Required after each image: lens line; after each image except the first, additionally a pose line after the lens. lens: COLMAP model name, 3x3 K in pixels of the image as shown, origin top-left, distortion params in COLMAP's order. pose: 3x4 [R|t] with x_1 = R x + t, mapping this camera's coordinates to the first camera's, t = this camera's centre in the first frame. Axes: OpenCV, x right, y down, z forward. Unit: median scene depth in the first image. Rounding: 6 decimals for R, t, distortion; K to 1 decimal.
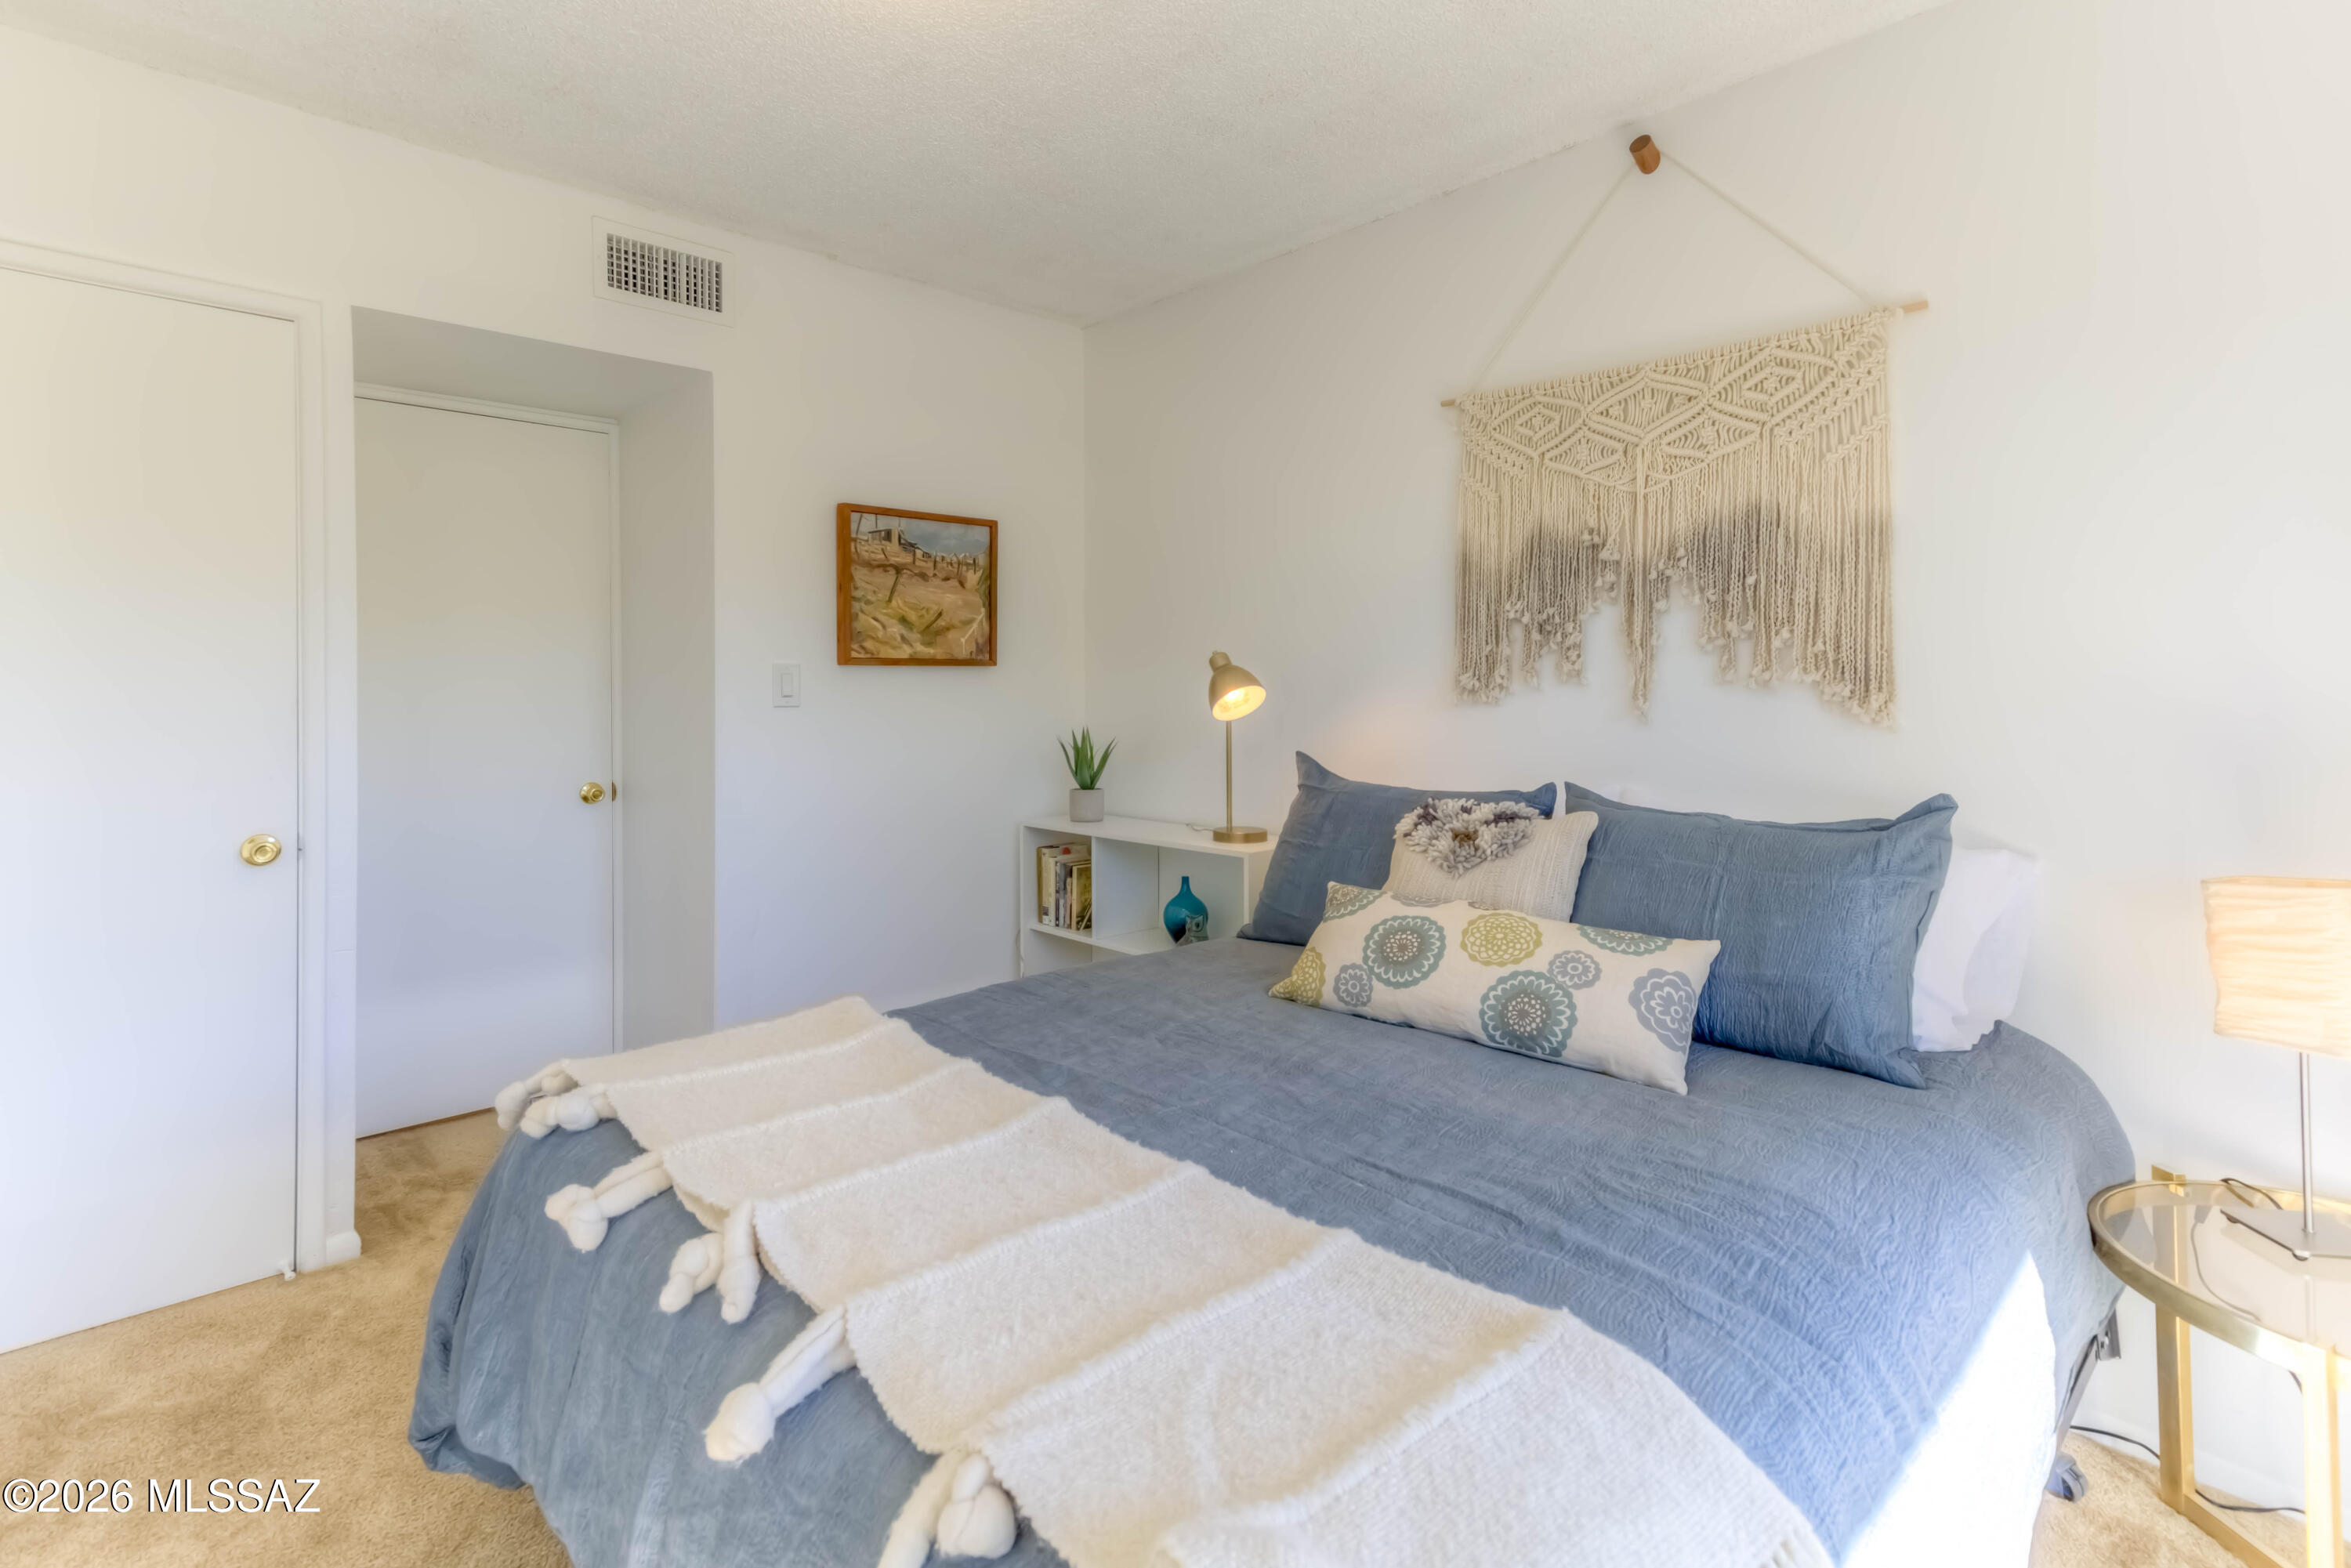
lens RADIAL K [[1118.7, 0, 1174.6], [0, 1118.7, 697.0], [0, 0, 1]] dist [0.000268, 0.000021]
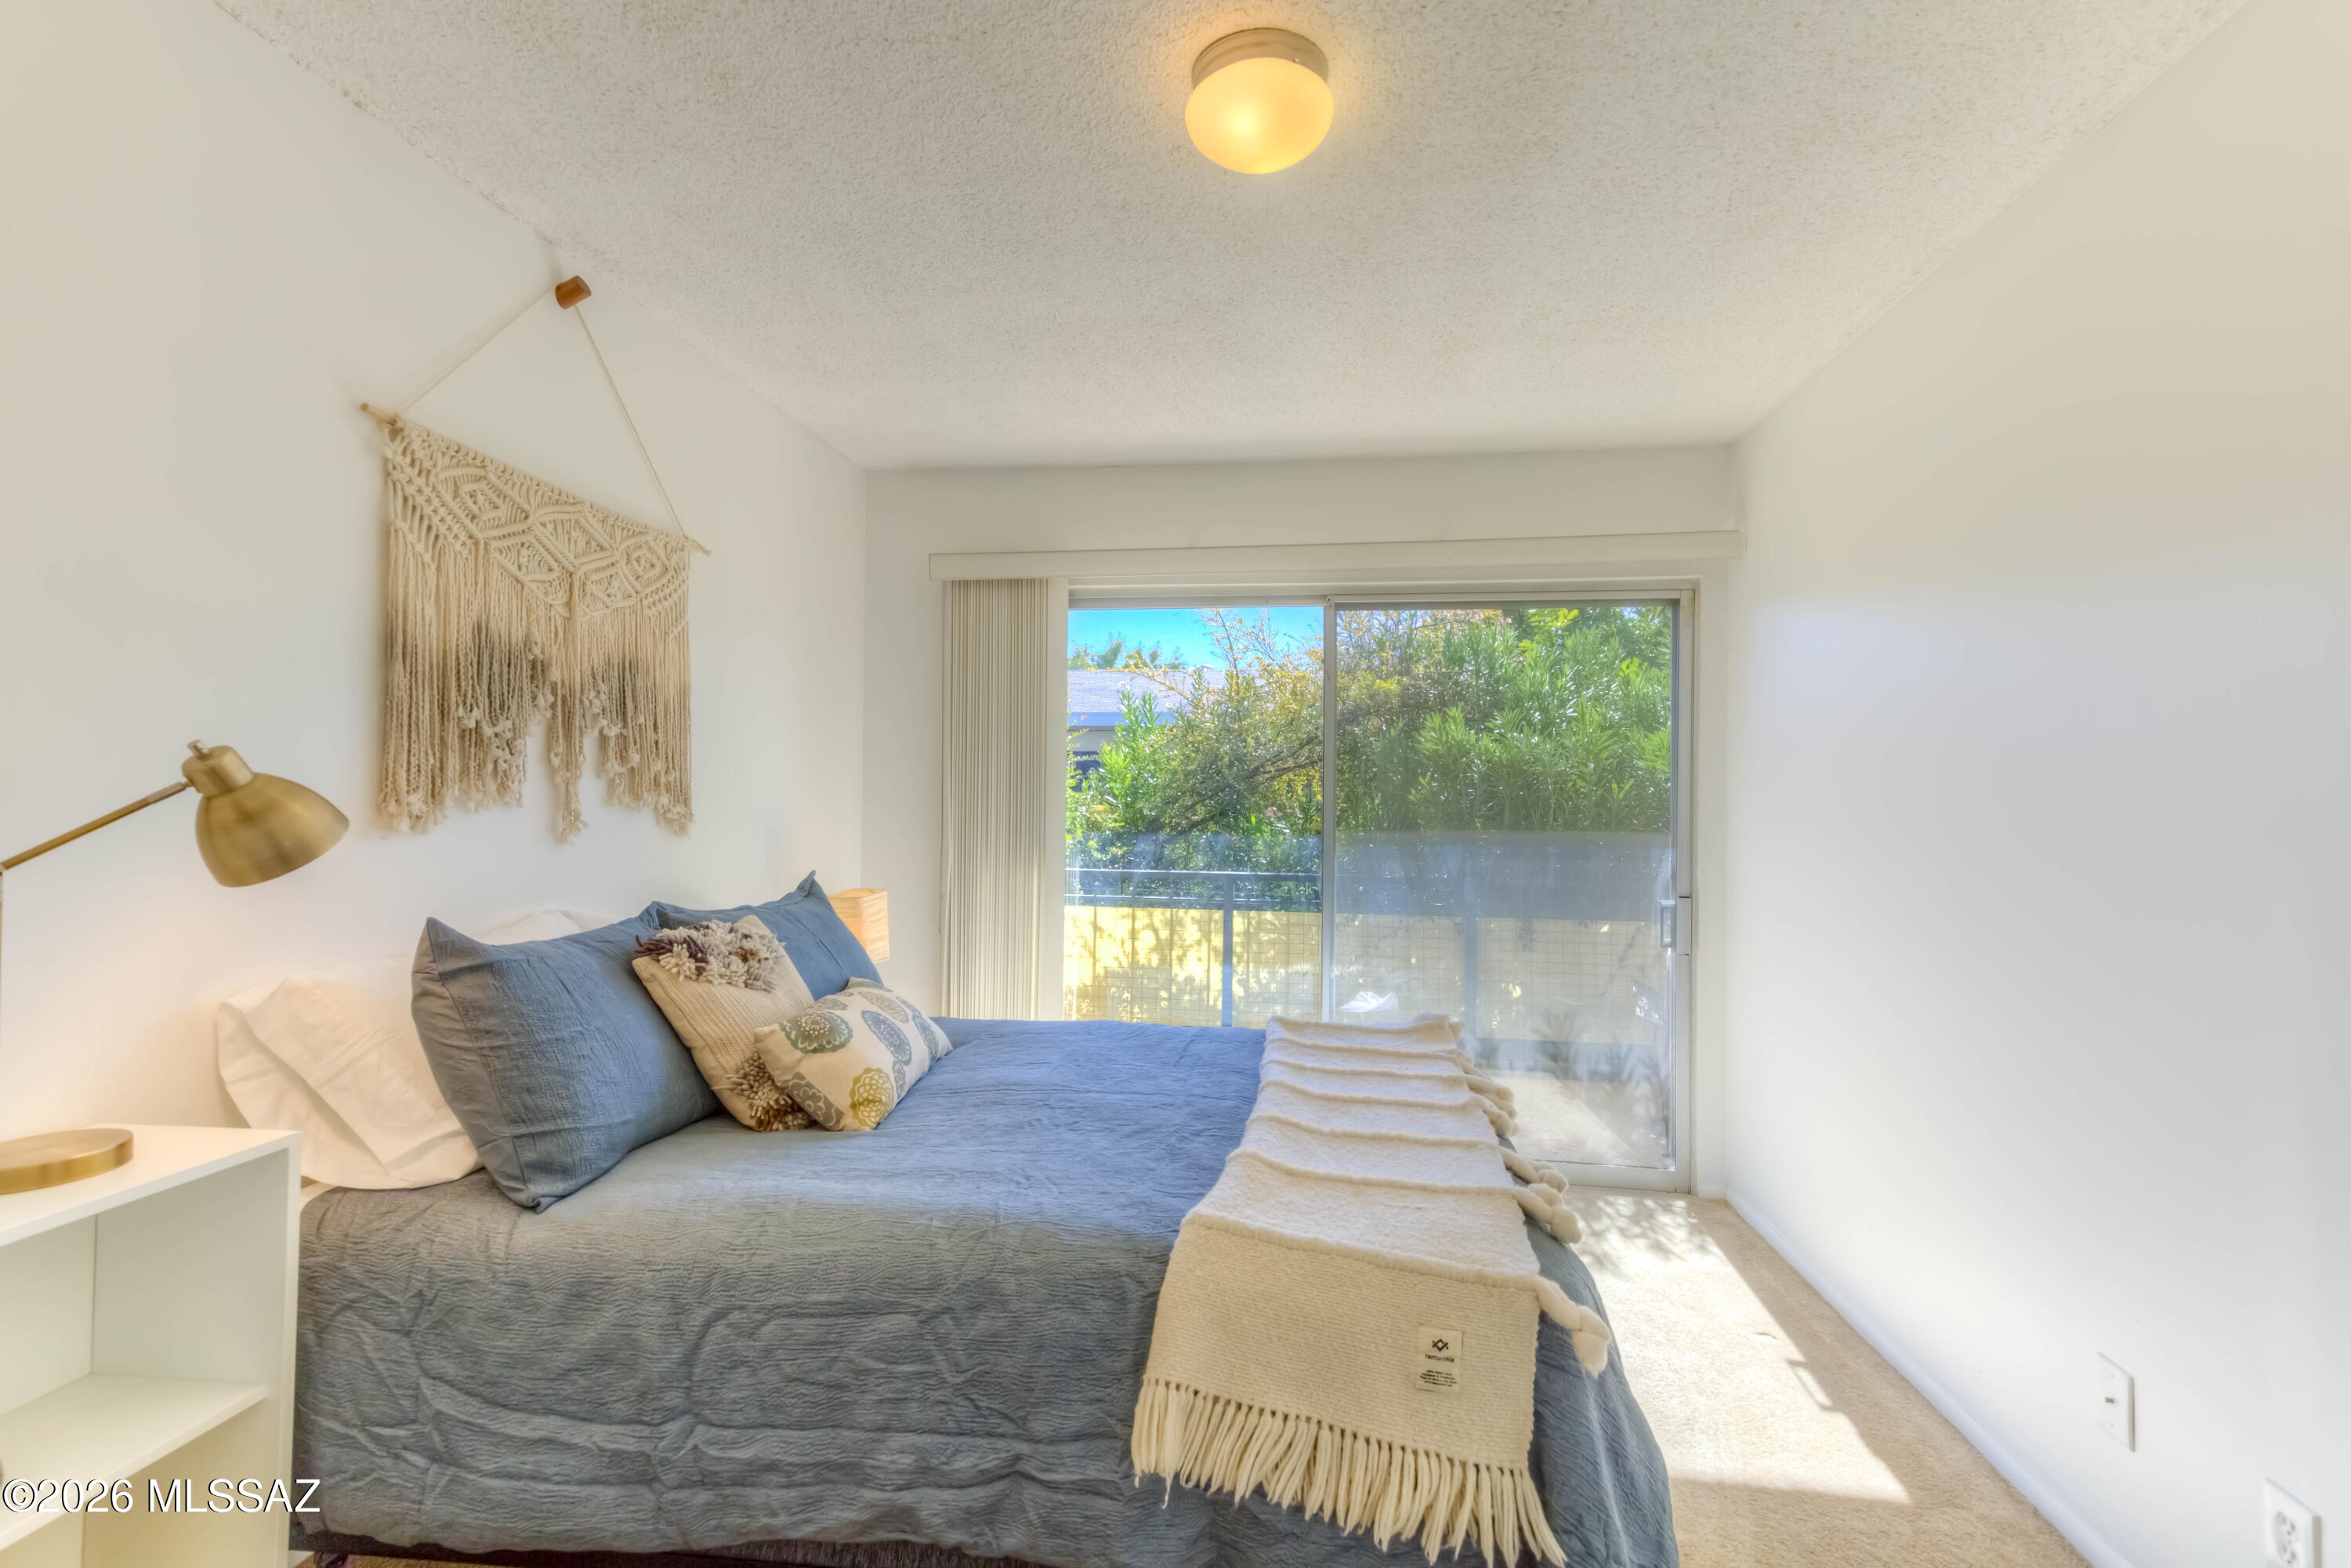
lens RADIAL K [[1054.4, 0, 1175.5], [0, 1054.4, 784.0], [0, 0, 1]] dist [0.020874, -0.000017]
pose [[-0.628699, 0.002191, 0.777646, -0.686816], [-0.008817, 0.999912, -0.009945, -0.026745], [-0.777599, -0.013109, -0.628624, 1.173098]]
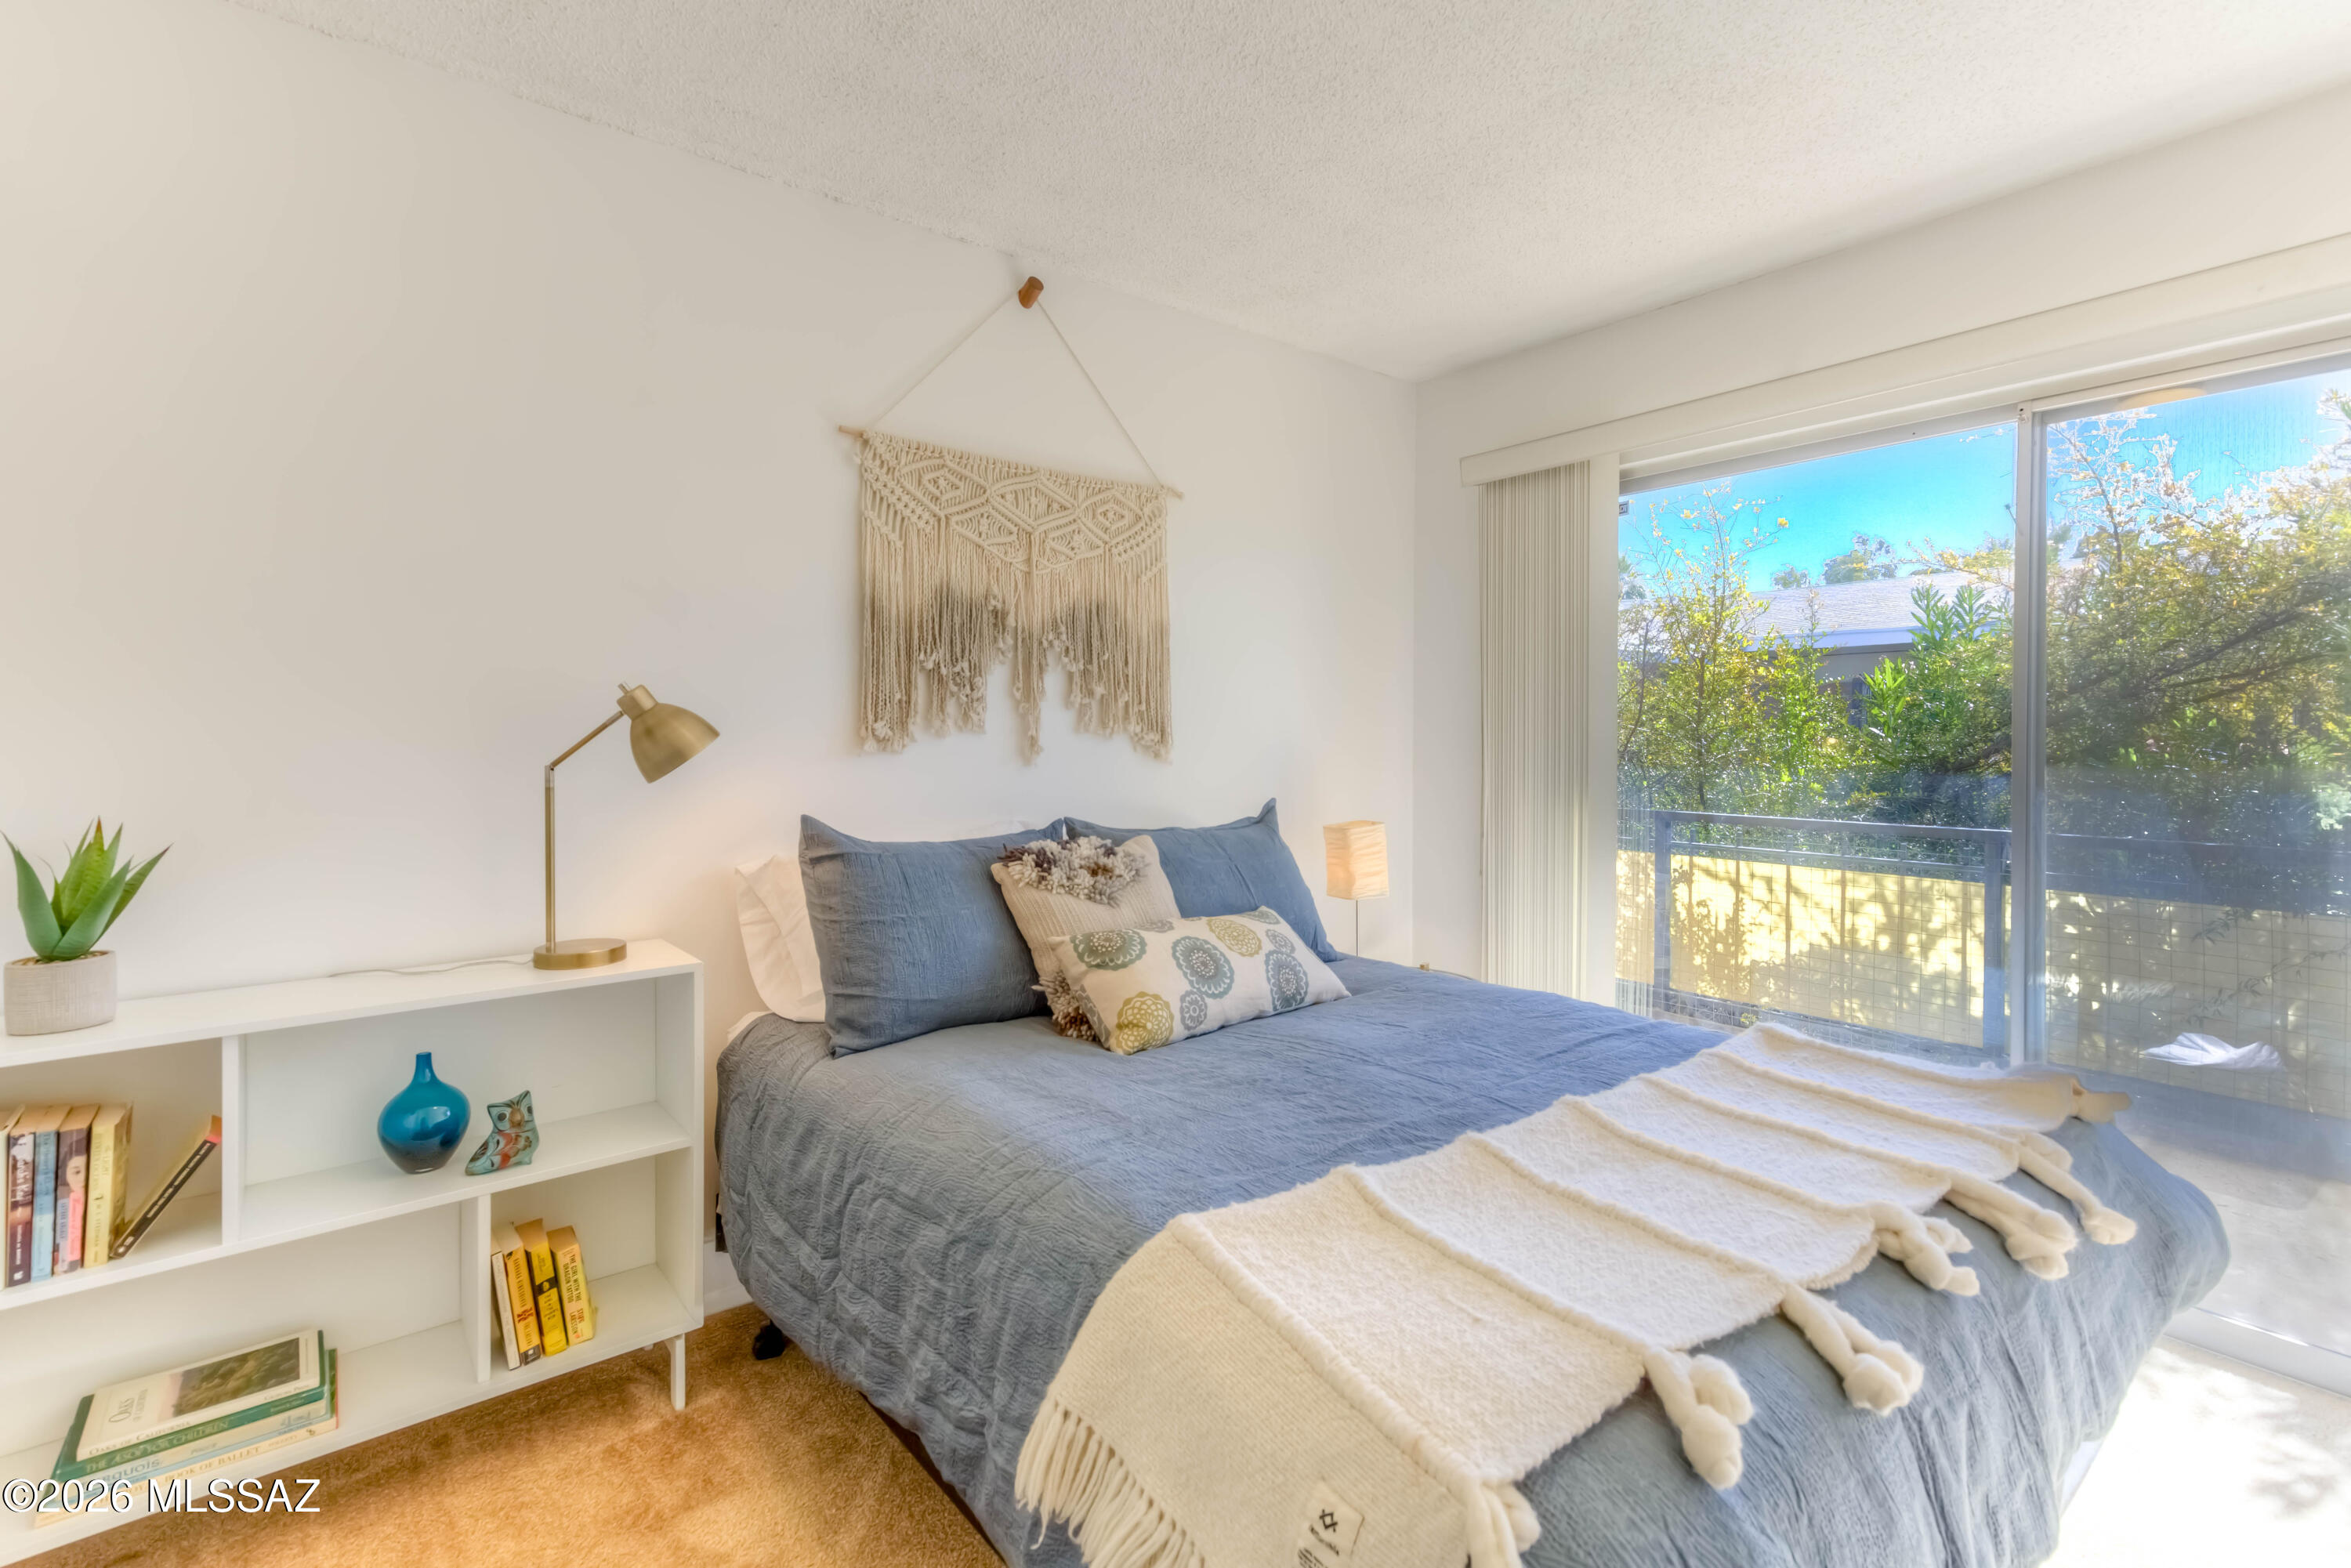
lens RADIAL K [[1070.4, 0, 1174.9], [0, 1070.4, 736.8], [0, 0, 1]] dist [0.021459, 0.000204]
pose [[0.081411, -0.002837, 0.996677, -0.712656], [0.003930, 0.999989, 0.002525, -0.009676], [-0.996673, 0.003711, 0.081421, 0.749801]]
